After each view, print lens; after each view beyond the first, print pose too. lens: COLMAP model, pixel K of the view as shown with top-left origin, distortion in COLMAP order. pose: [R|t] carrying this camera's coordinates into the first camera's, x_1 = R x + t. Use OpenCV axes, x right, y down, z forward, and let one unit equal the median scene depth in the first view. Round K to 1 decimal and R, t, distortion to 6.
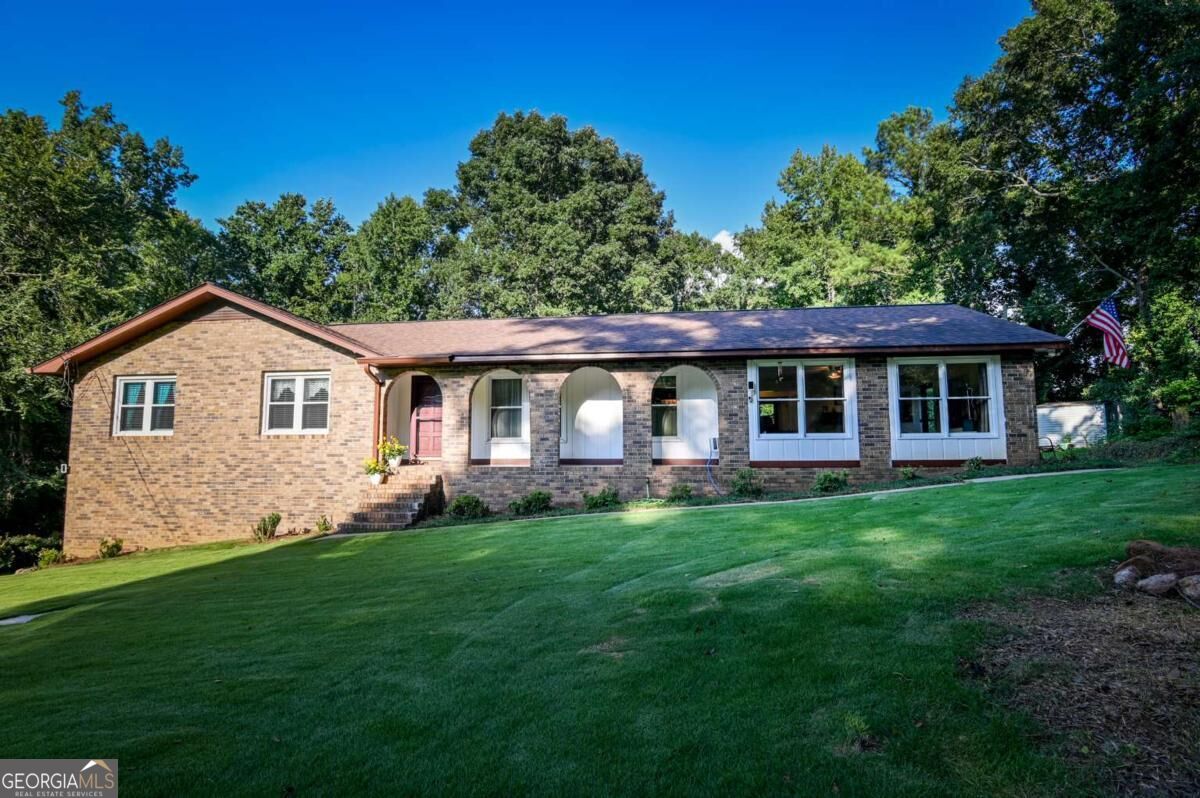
lens RADIAL K [[587.3, 0, 600.0], [0, 587.3, 399.0], [0, 0, 1]] dist [-0.019865, -0.000500]
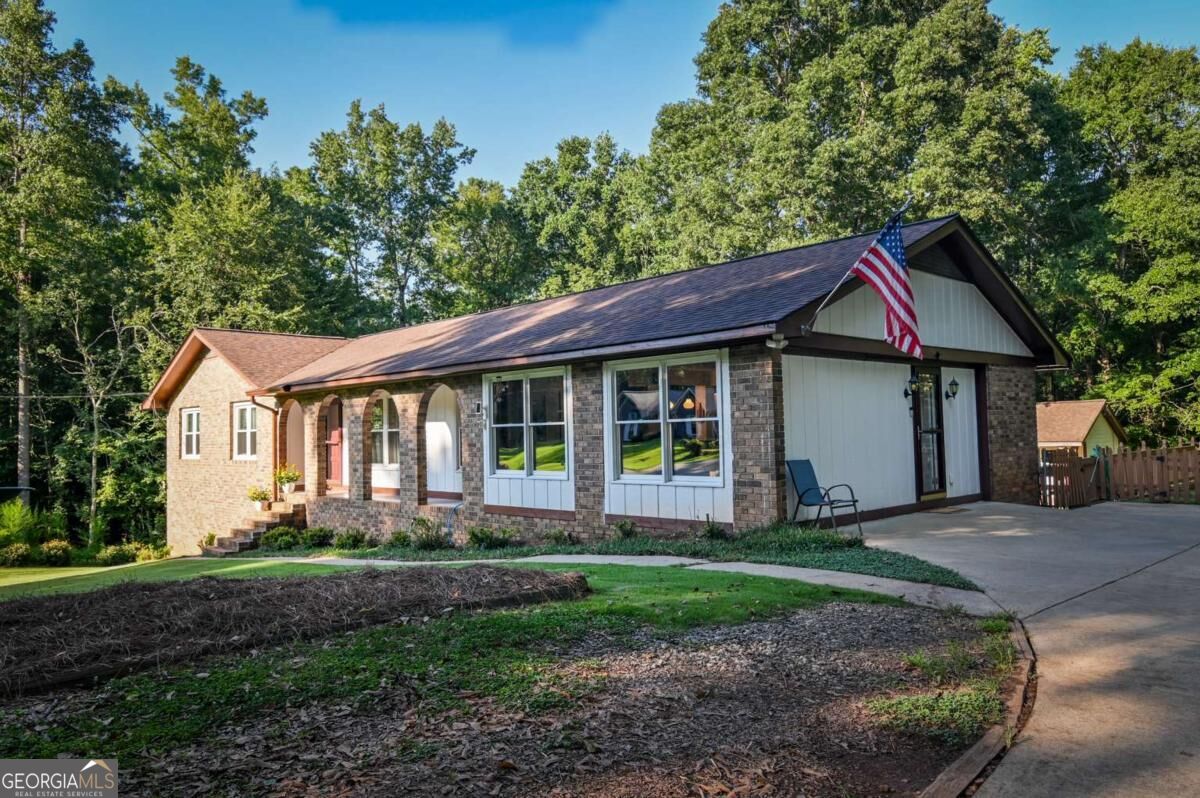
lens RADIAL K [[829.0, 0, 600.0], [0, 829.0, 399.0], [0, 0, 1]] dist [0.003905, 0.001845]
pose [[0.775868, -0.038622, -0.629712, 0.918999], [0.076198, 0.996554, 0.032763, -0.050135], [0.626277, -0.073403, 0.776138, 0.213484]]
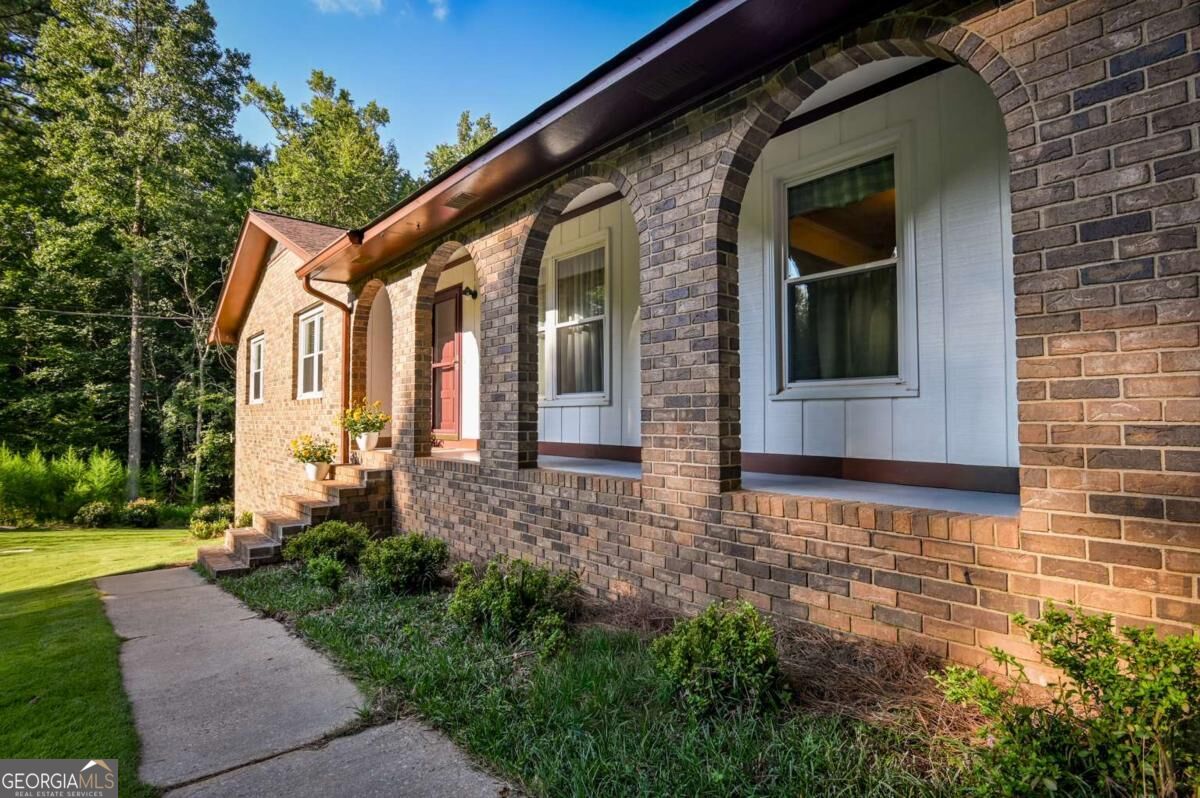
lens RADIAL K [[587.3, 0, 600.0], [0, 587.3, 399.0], [0, 0, 1]] dist [-0.019865, -0.000500]
pose [[0.747784, -0.019185, -0.663665, 0.195009], [0.059189, 0.997529, 0.037855, 0.052607], [0.661299, -0.067588, 0.747072, 0.671807]]
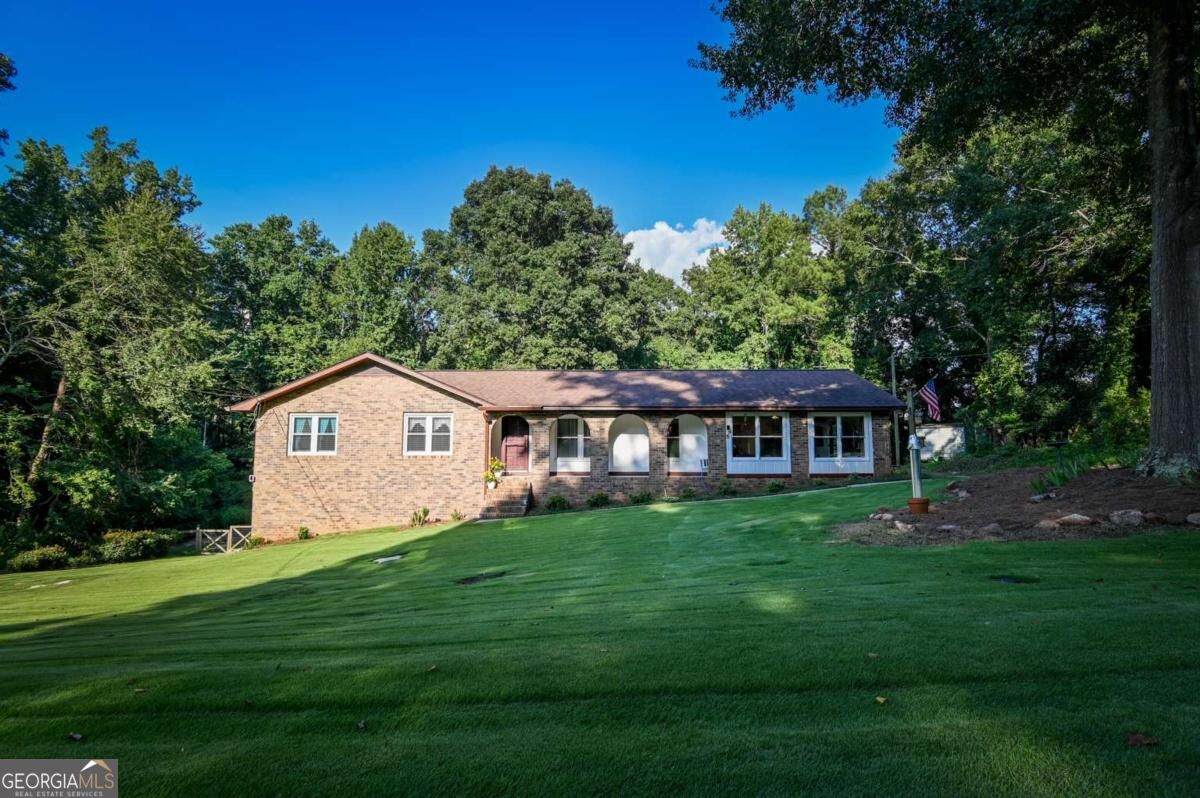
lens RADIAL K [[587.3, 0, 600.0], [0, 587.3, 399.0], [0, 0, 1]] dist [-0.019865, -0.000500]
pose [[0.993483, 0.014469, 0.113060, -0.244955], [-0.013957, 0.999888, -0.005318, -0.077082], [-0.113125, 0.003705, 0.993574, -0.506977]]
